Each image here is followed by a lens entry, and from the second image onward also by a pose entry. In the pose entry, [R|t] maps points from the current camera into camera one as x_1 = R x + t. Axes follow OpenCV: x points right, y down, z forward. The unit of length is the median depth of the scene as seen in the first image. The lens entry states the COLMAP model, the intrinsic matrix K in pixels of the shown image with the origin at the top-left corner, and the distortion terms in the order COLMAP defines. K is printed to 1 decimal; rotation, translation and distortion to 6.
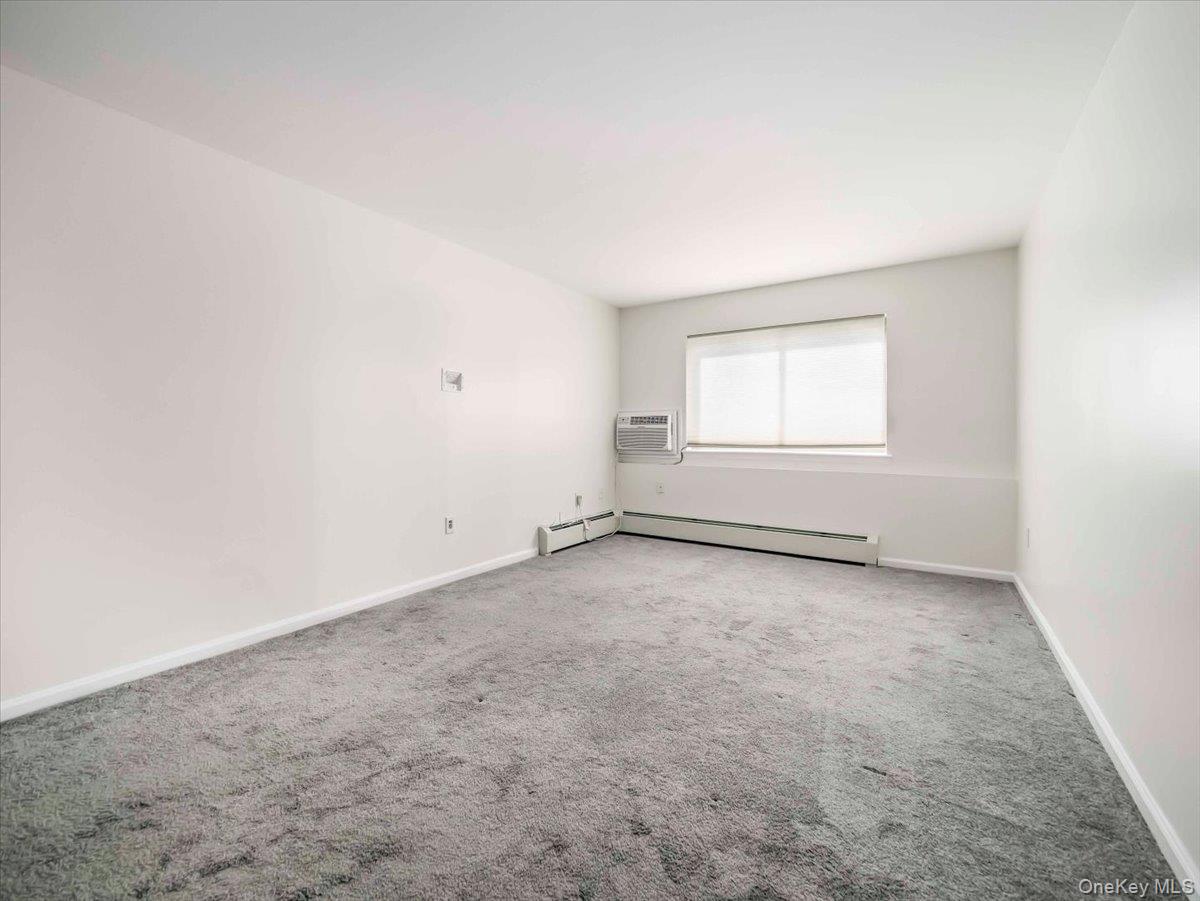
lens RADIAL K [[498.3, 0, 598.9], [0, 498.3, 442.4], [0, 0, 1]] dist [-0.013295, 0.003478]
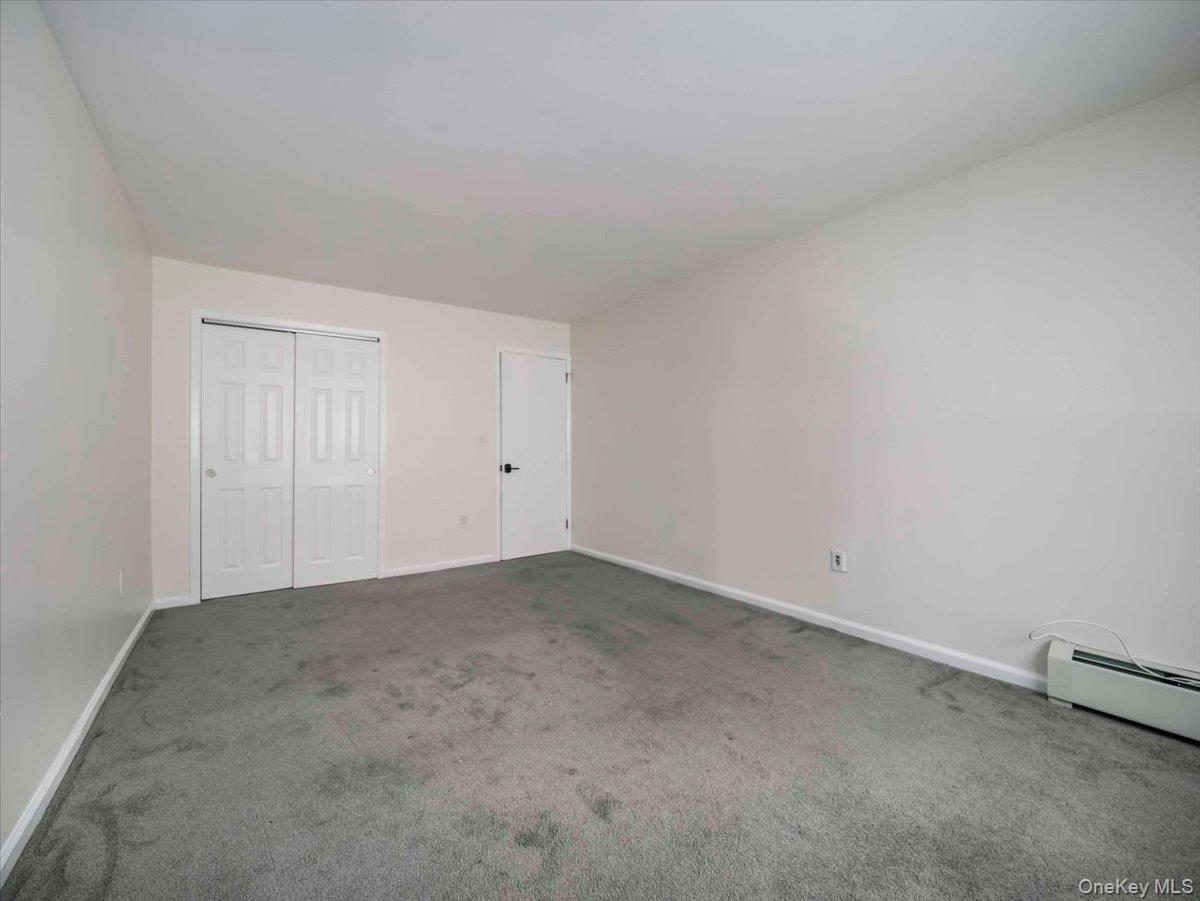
lens RADIAL K [[498.3, 0, 598.9], [0, 498.3, 442.4], [0, 0, 1]] dist [-0.013295, 0.003478]
pose [[-0.356891, -0.007584, -0.934115, 0.520657], [-0.010966, 0.999932, -0.003929, -0.020373], [0.934082, 0.008841, -0.356950, 0.775176]]
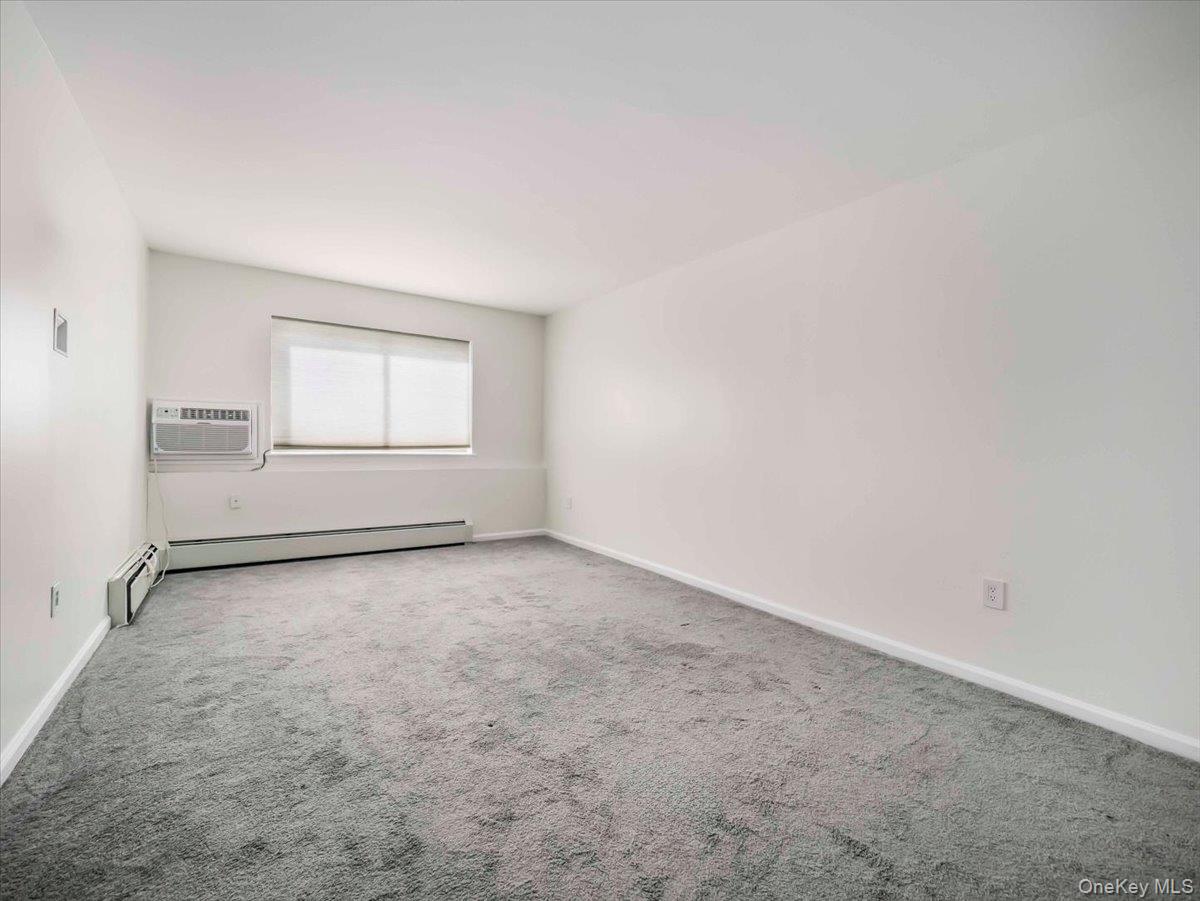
lens RADIAL K [[507.0, 0, 595.1], [0, 507.0, 443.8], [0, 0, 1]] dist [-0.017041, 0.004191]
pose [[0.386360, -0.002091, 0.922346, -0.474055], [-0.003191, 0.999988, 0.003604, -0.005372], [-0.922343, -0.004335, 0.386349, 0.211311]]
